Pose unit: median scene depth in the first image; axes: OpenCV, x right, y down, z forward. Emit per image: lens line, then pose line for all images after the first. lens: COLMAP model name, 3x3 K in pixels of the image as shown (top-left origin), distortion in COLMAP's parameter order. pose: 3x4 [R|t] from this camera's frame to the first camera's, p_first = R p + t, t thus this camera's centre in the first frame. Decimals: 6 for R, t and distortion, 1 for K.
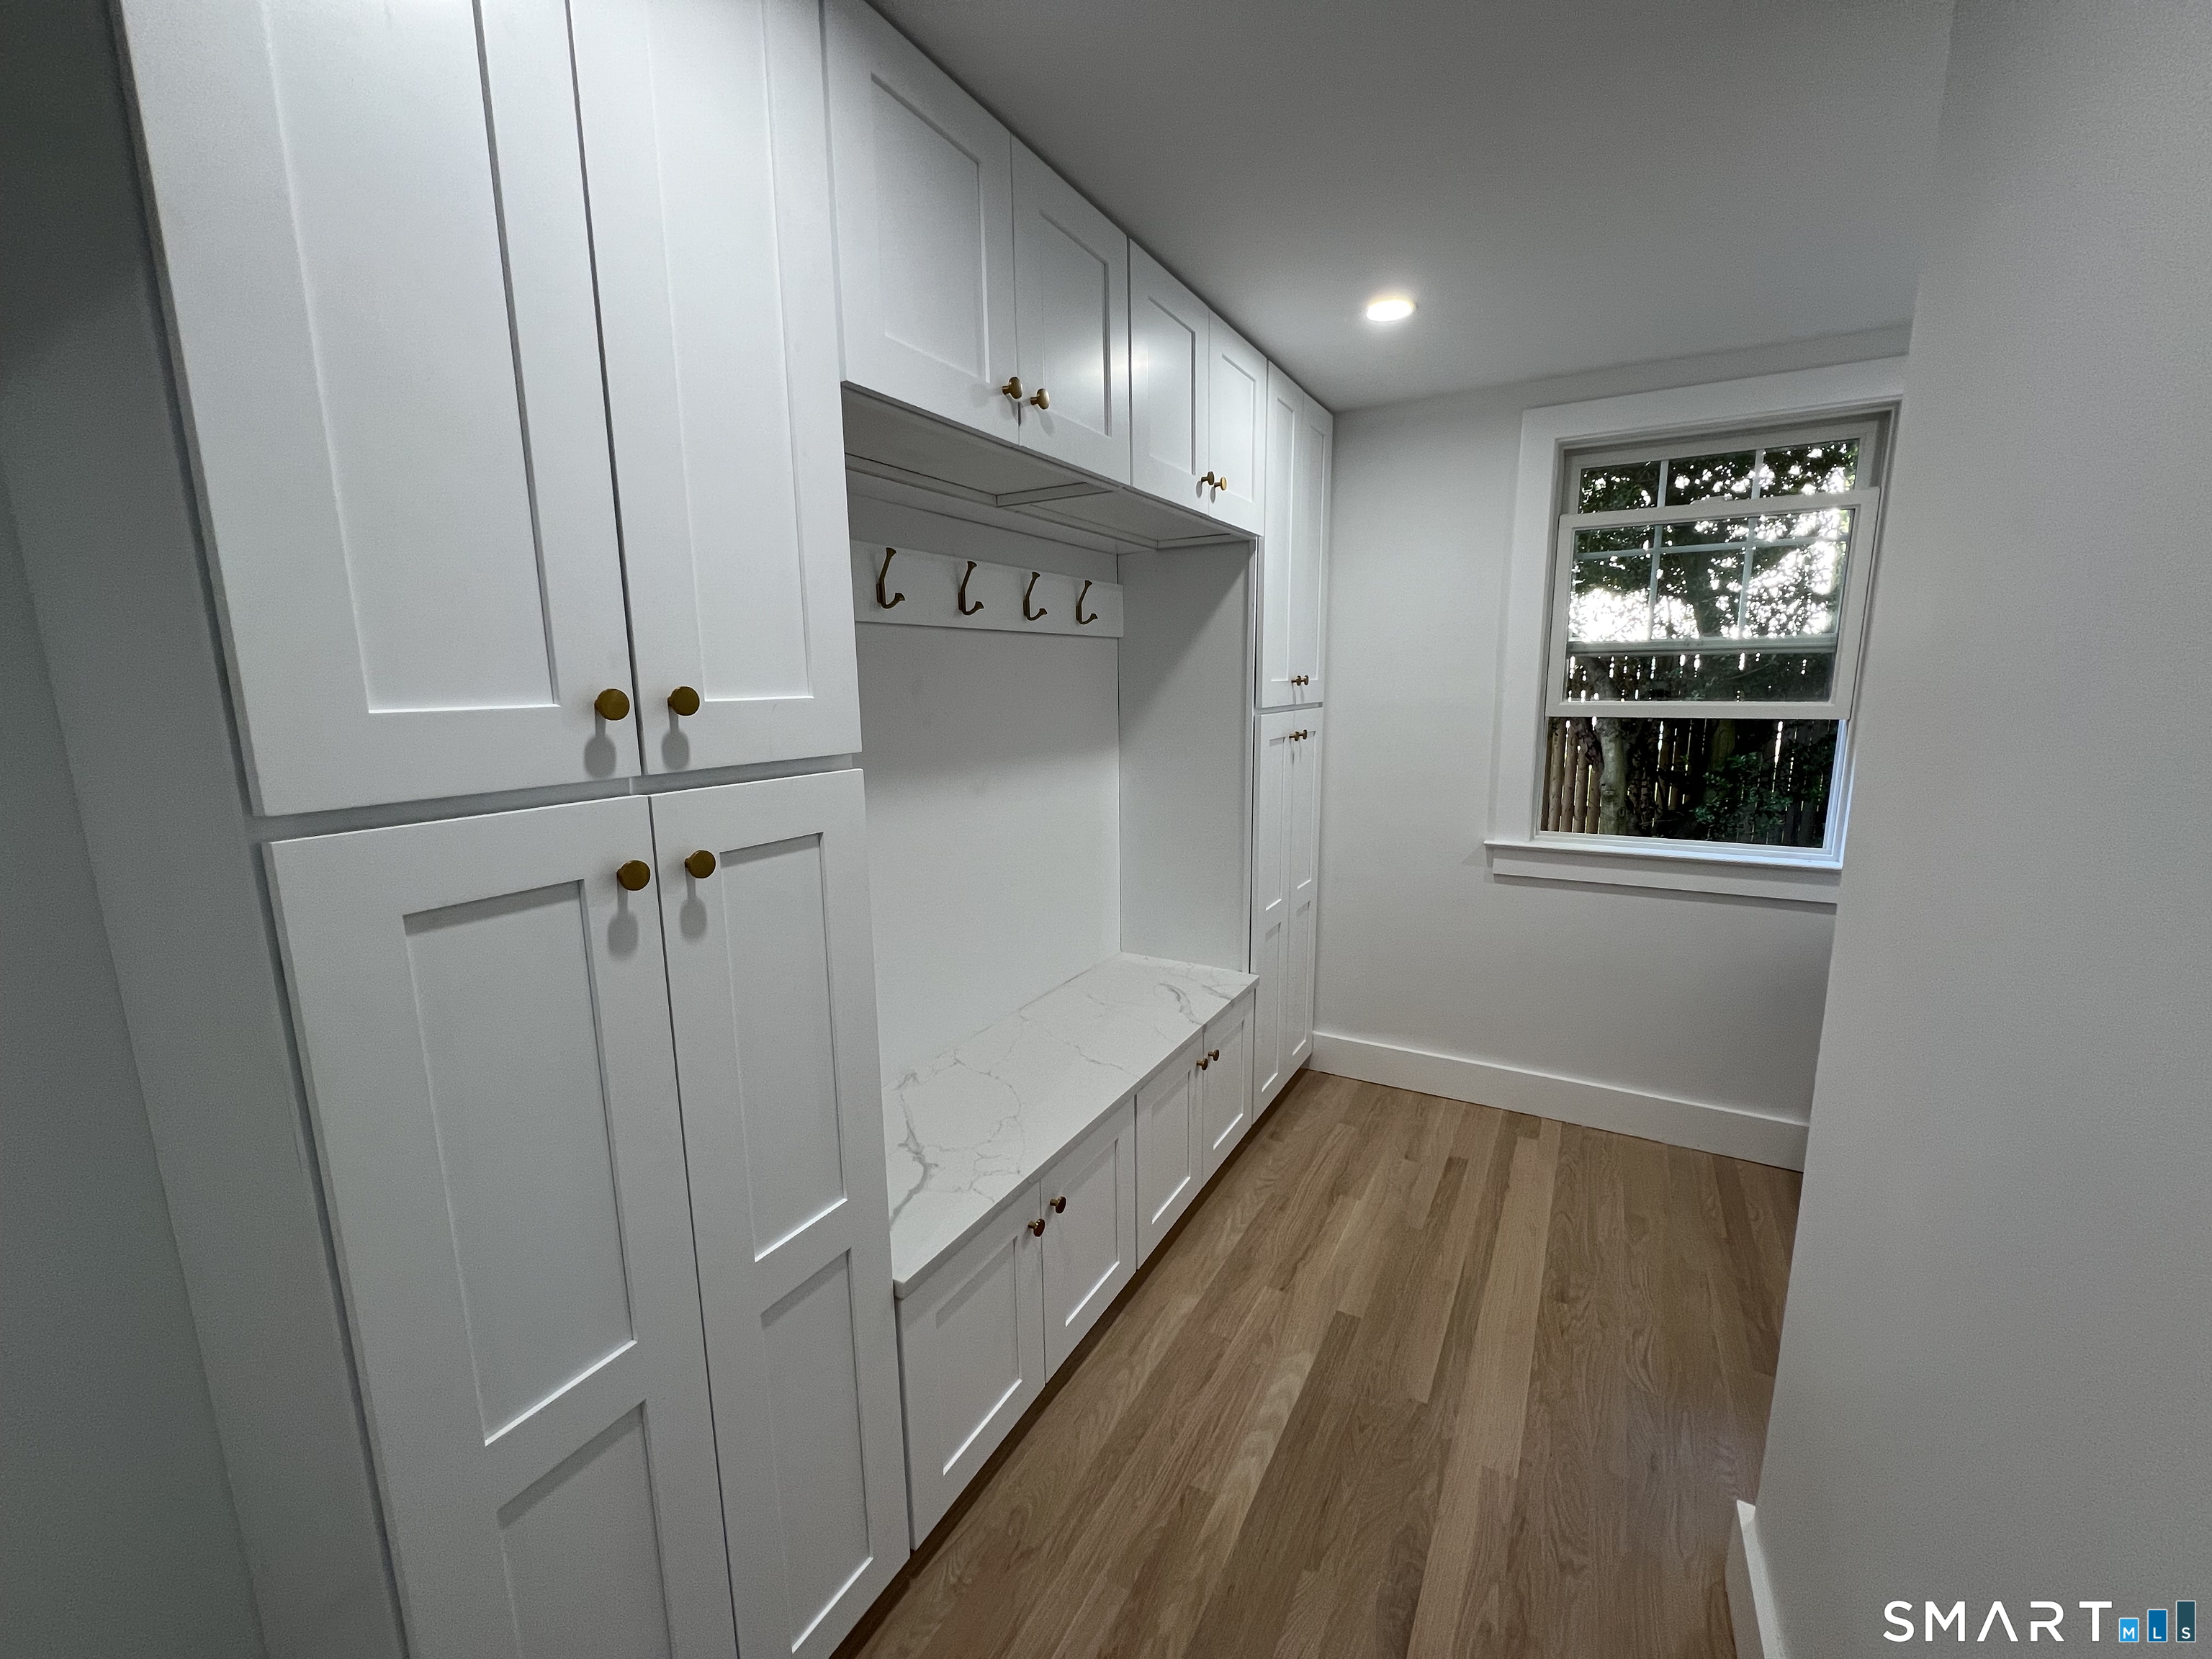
lens RADIAL K [[886.4, 0, 1101.2], [0, 886.4, 831.6], [0, 0, 1]] dist [-0.004182, 0.001261]
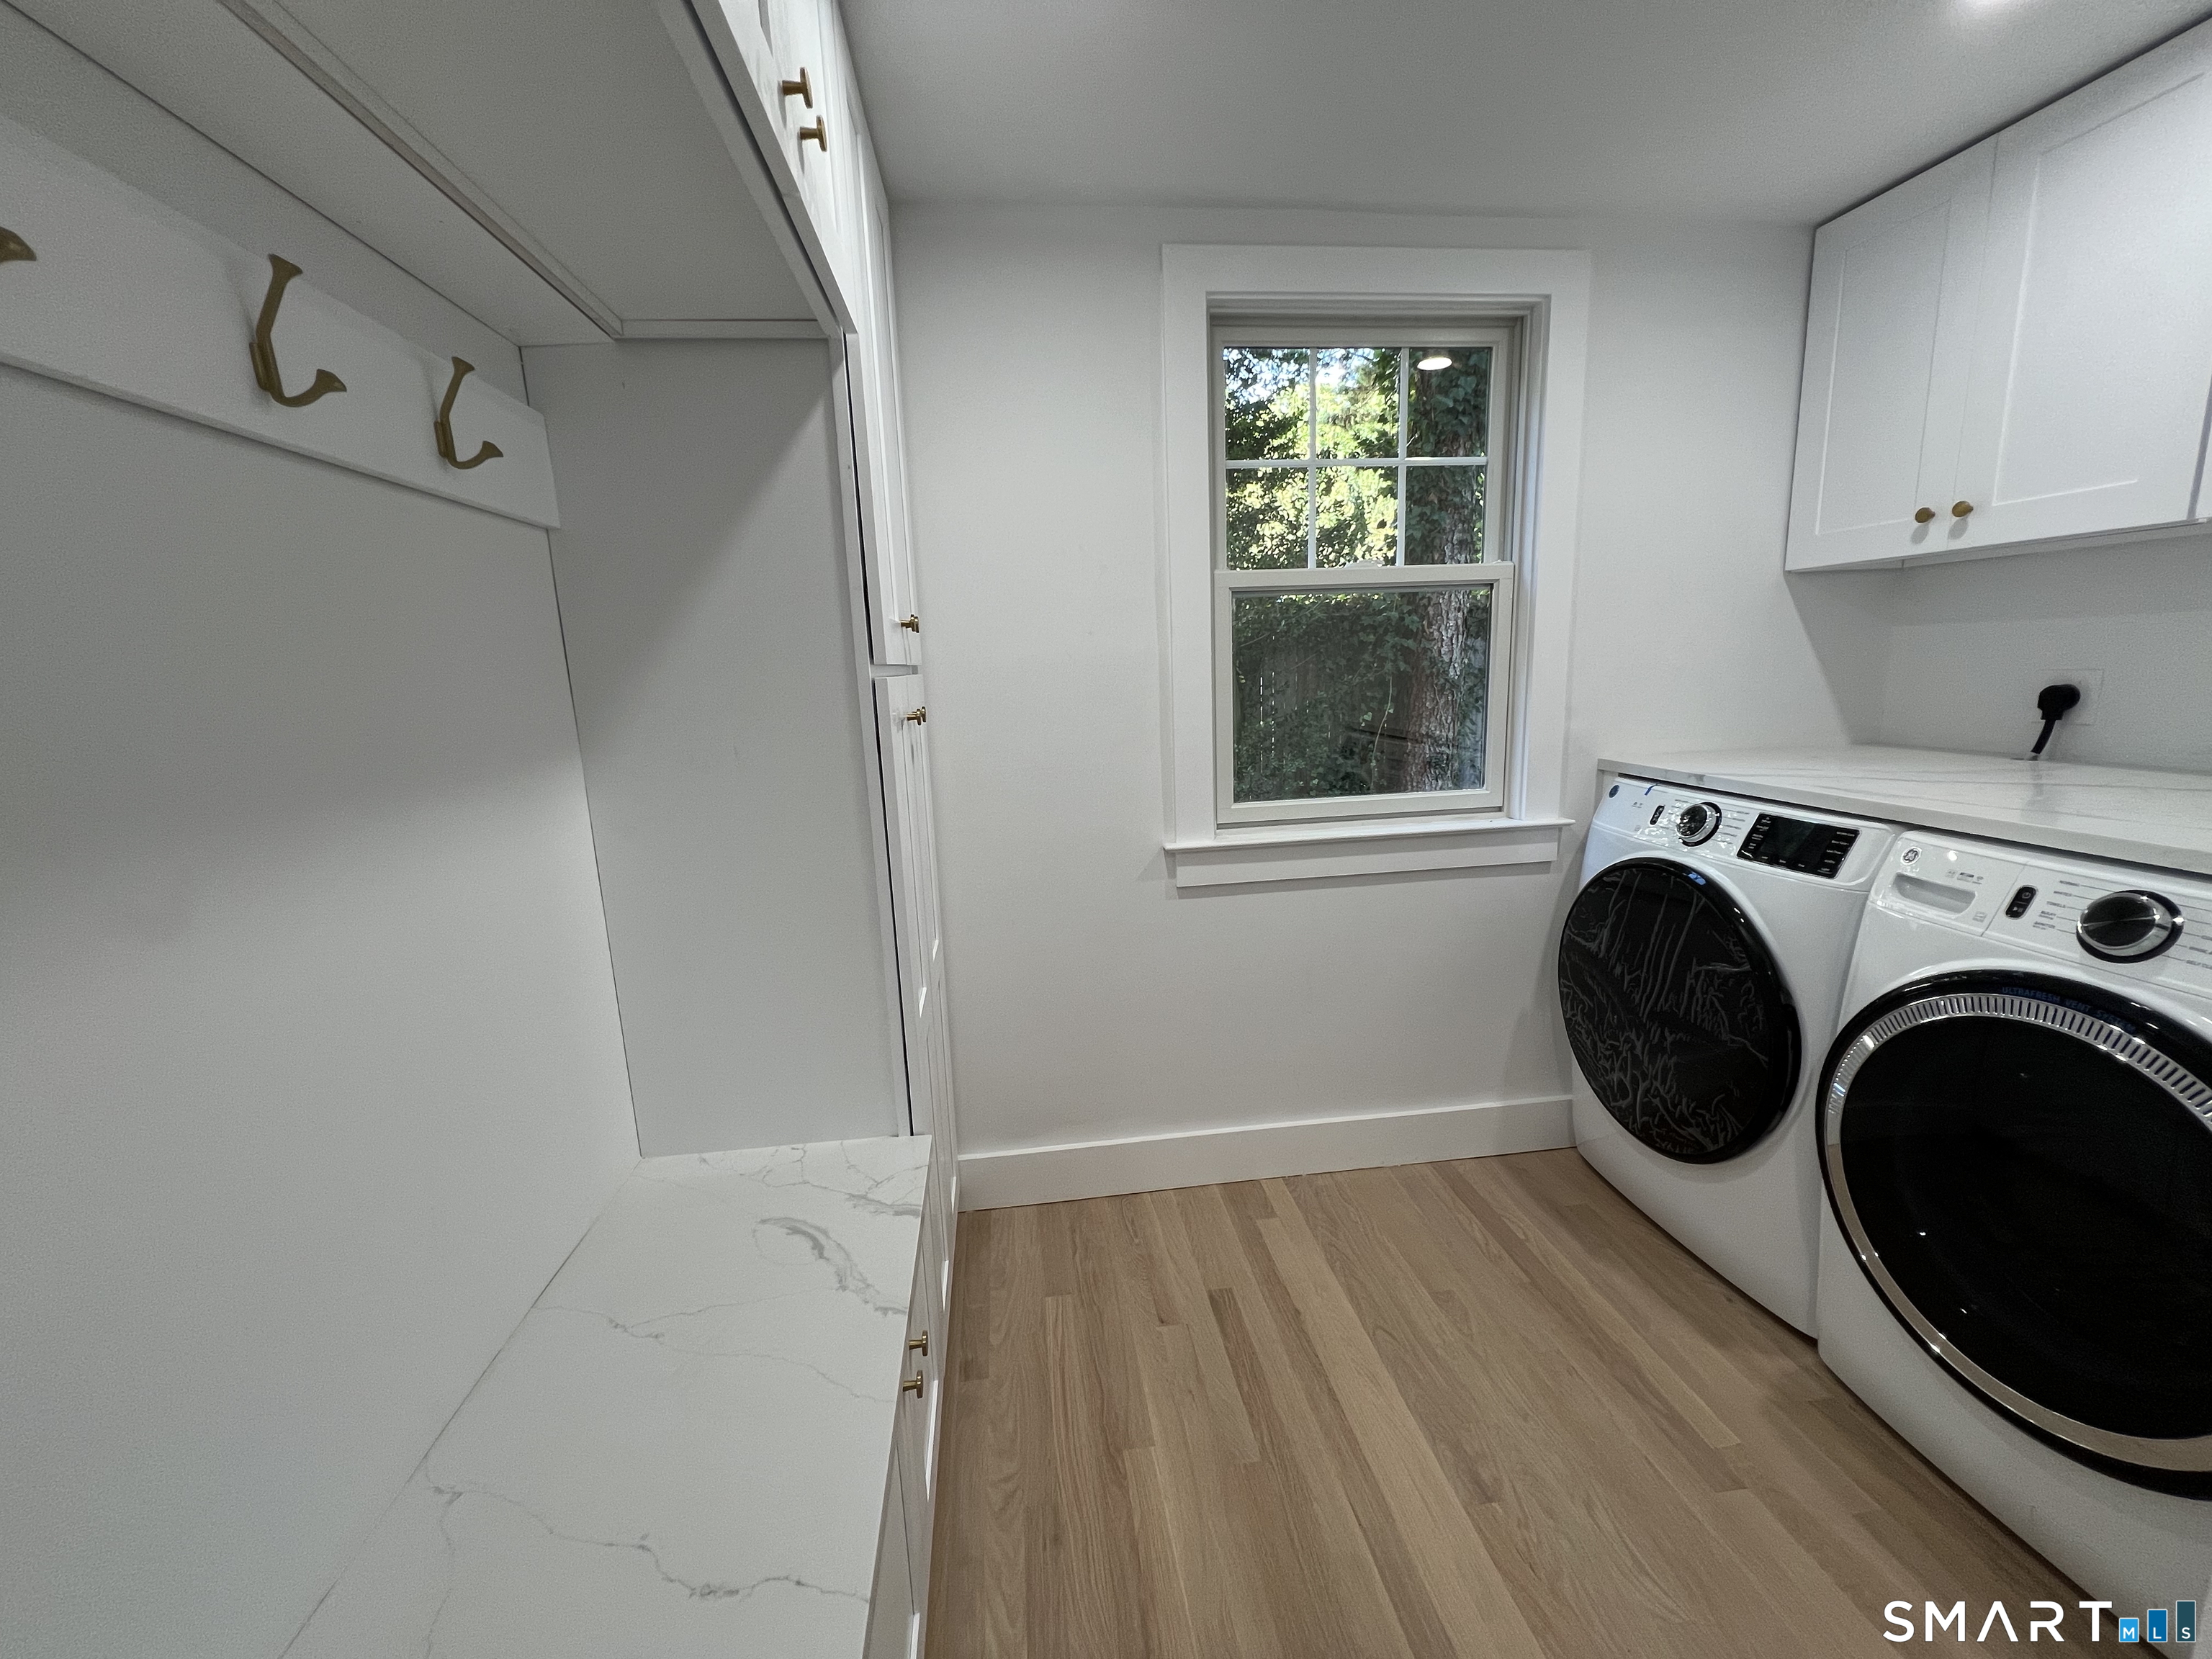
lens RADIAL K [[886.4, 0, 1104.1], [0, 886.4, 834.8], [0, 0, 1]] dist [-0.004182, 0.001261]
pose [[0.801859, -0.131223, 0.582926, -0.040930], [0.129987, 0.990531, 0.044173, -0.041020], [-0.583203, 0.040352, 0.811324, 0.469771]]
